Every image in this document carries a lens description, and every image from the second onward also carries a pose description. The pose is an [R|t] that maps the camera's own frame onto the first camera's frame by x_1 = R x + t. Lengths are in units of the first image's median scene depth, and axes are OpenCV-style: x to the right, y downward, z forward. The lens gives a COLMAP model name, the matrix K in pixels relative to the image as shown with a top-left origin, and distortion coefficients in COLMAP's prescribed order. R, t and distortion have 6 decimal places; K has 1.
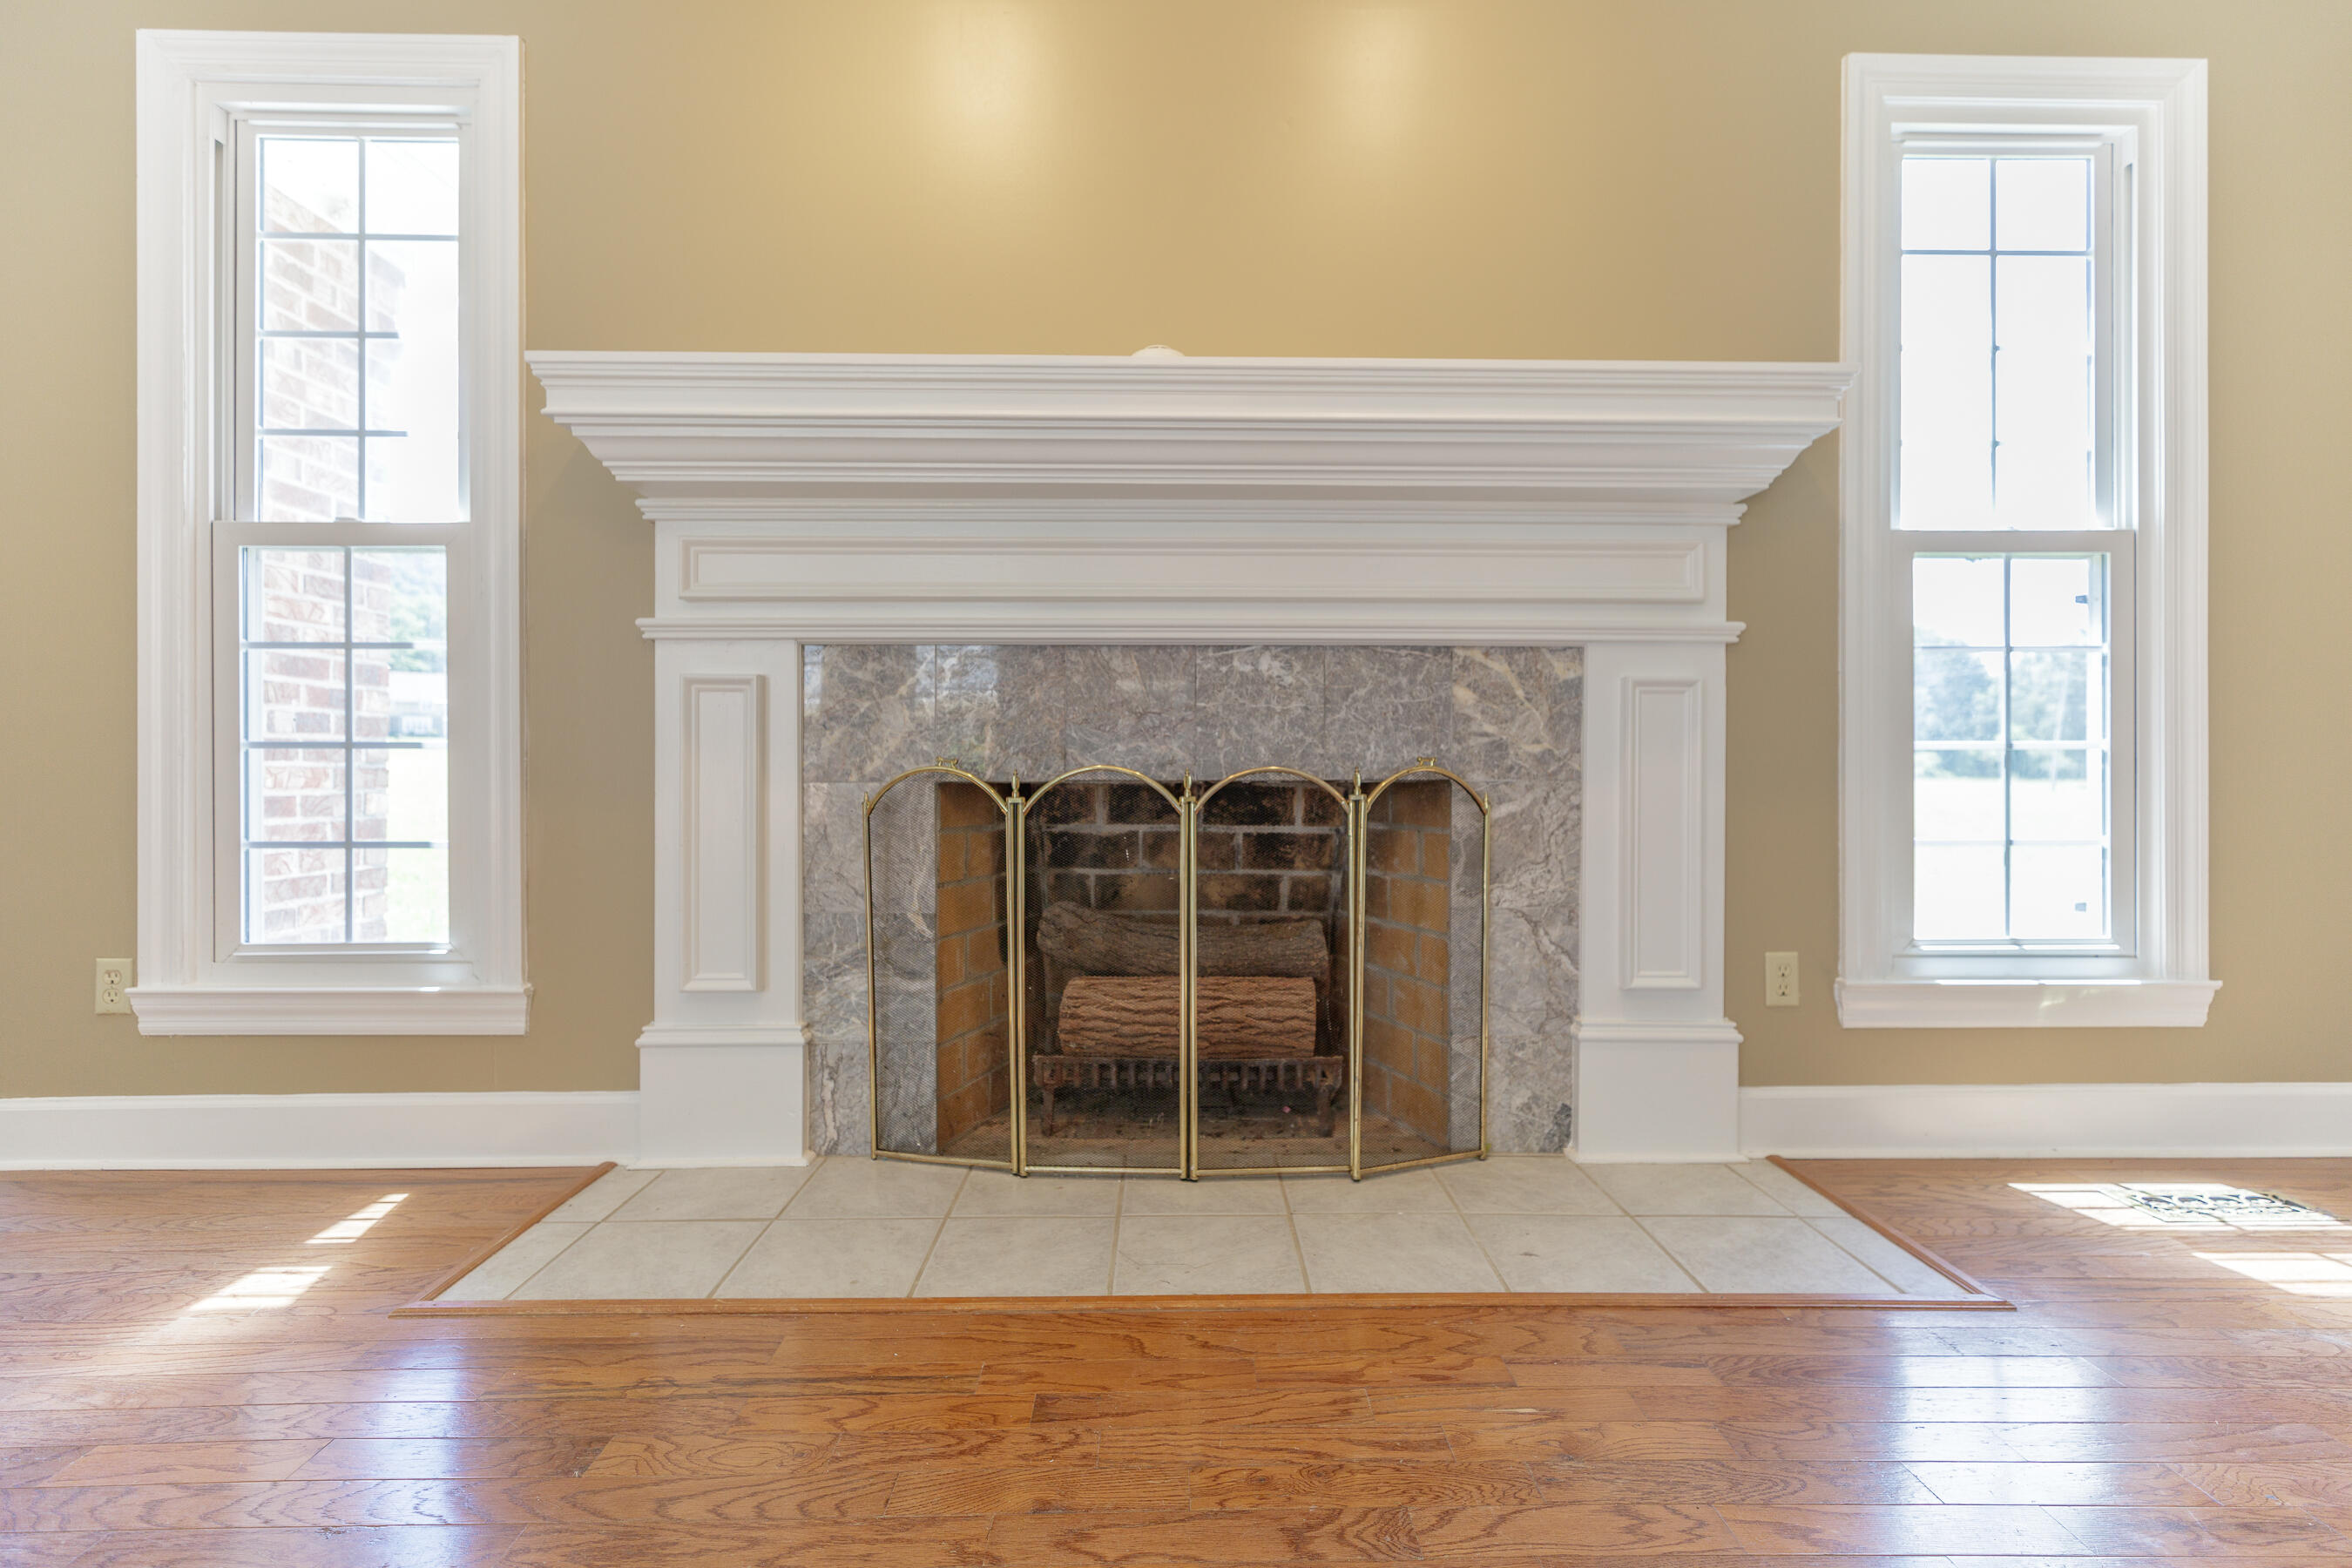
lens RADIAL K [[1059.3, 0, 1160.5], [0, 1059.3, 785.8], [0, 0, 1]] dist [0.004969, 0.000910]
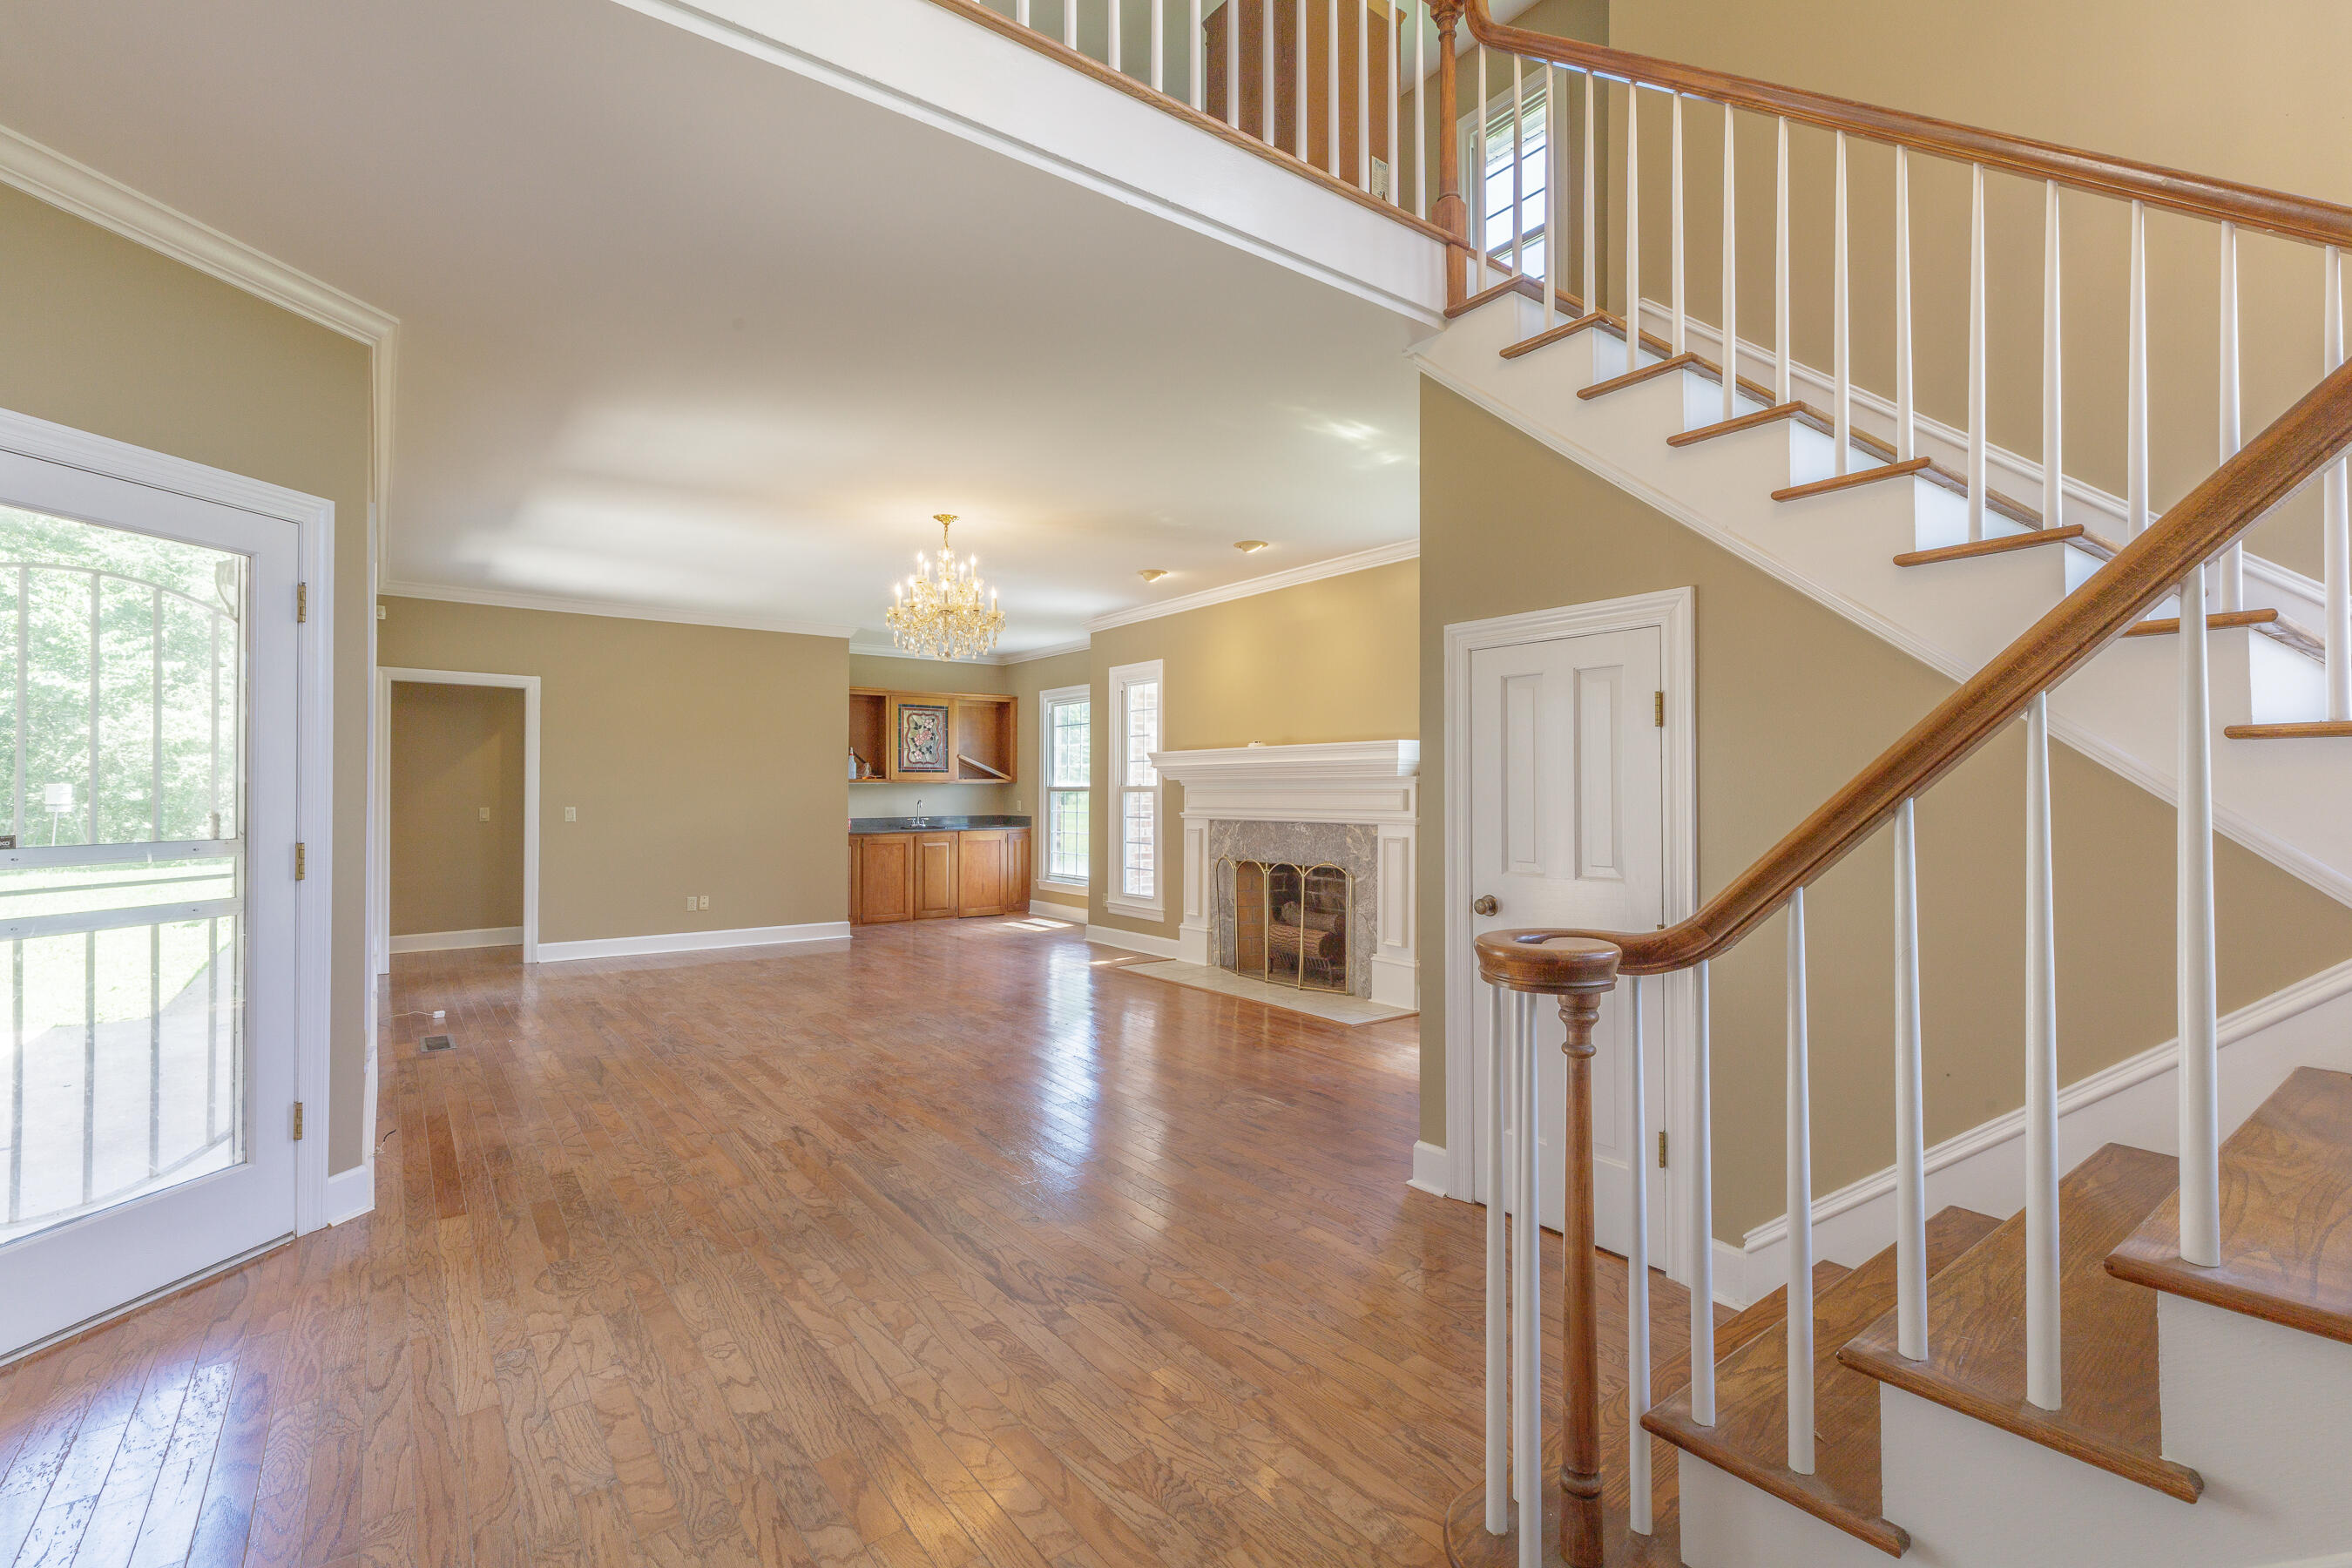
lens RADIAL K [[1059.3, 0, 1195.5], [0, 1059.3, 771.2], [0, 0, 1]] dist [0.004969, 0.000910]
pose [[0.596134, -0.017072, -0.802703, 2.445047], [-0.000489, 0.999766, -0.021627, -0.216995], [0.802884, 0.013285, 0.595987, -1.135206]]
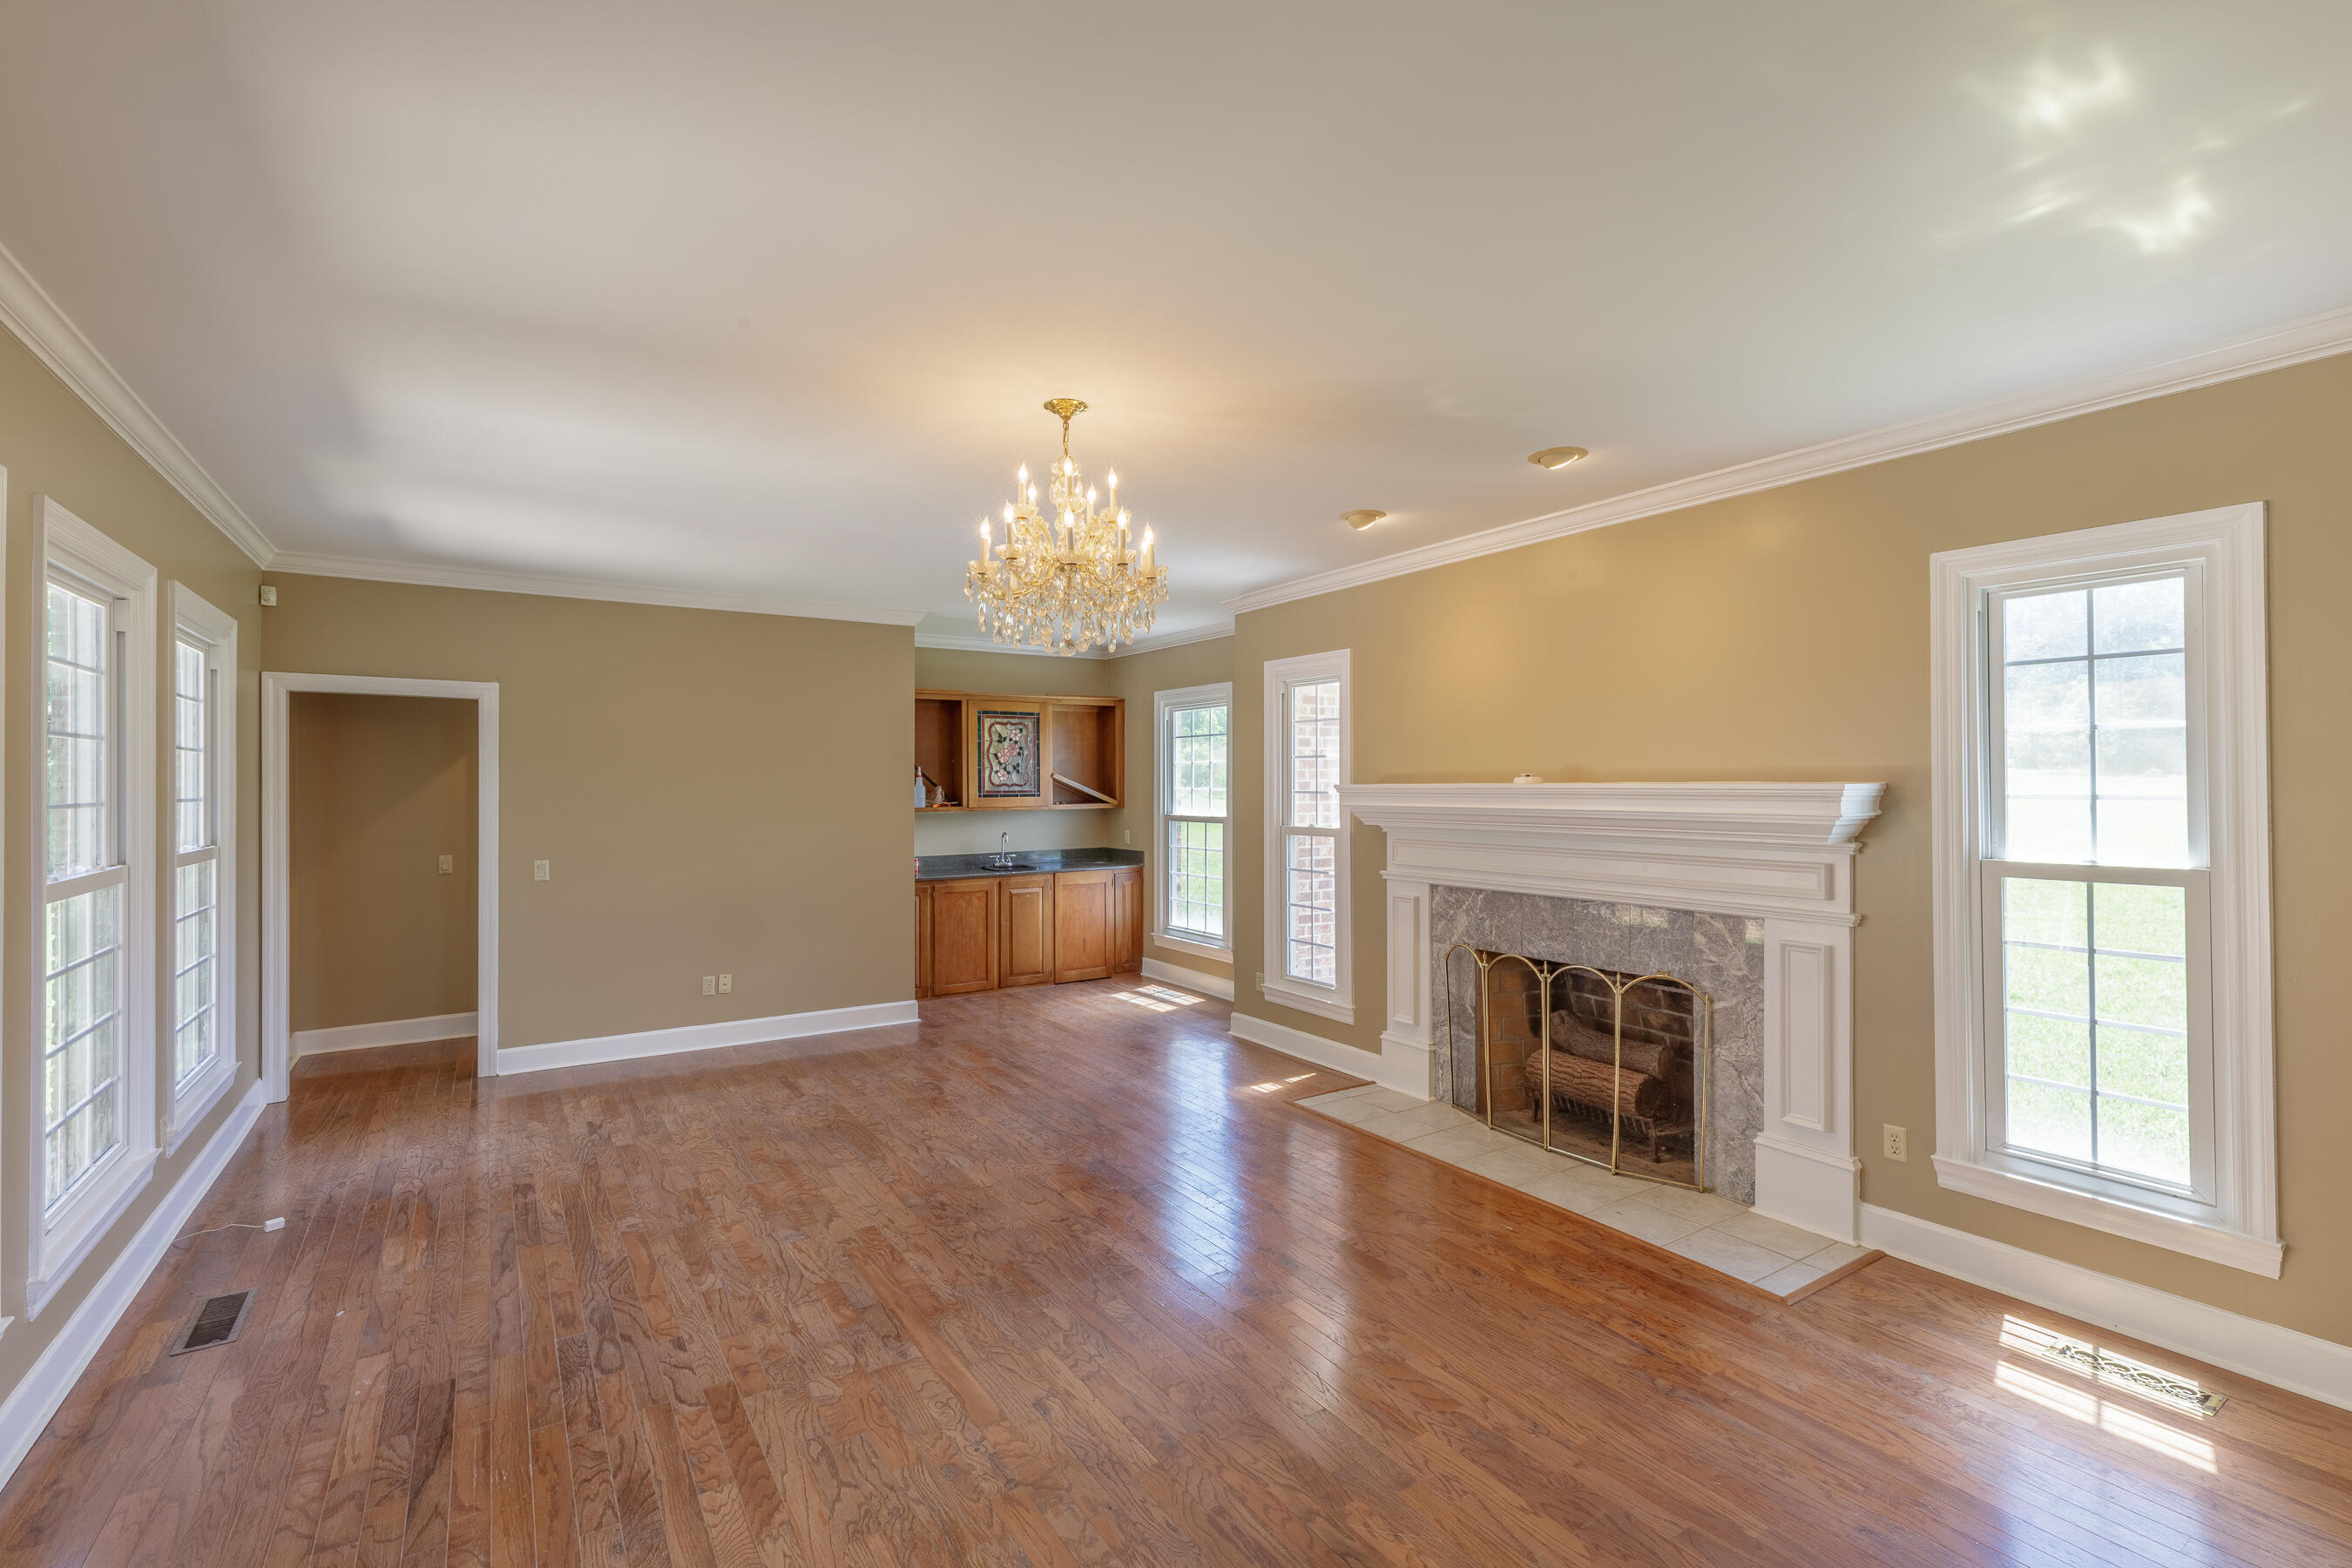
lens RADIAL K [[1059.3, 0, 1180.9], [0, 1059.3, 773.5], [0, 0, 1]] dist [0.004969, 0.000910]
pose [[0.531253, -0.010379, -0.847149, 1.383041], [0.001287, 0.999934, -0.011444, -0.354976], [0.847212, 0.004990, 0.531232, -0.751304]]
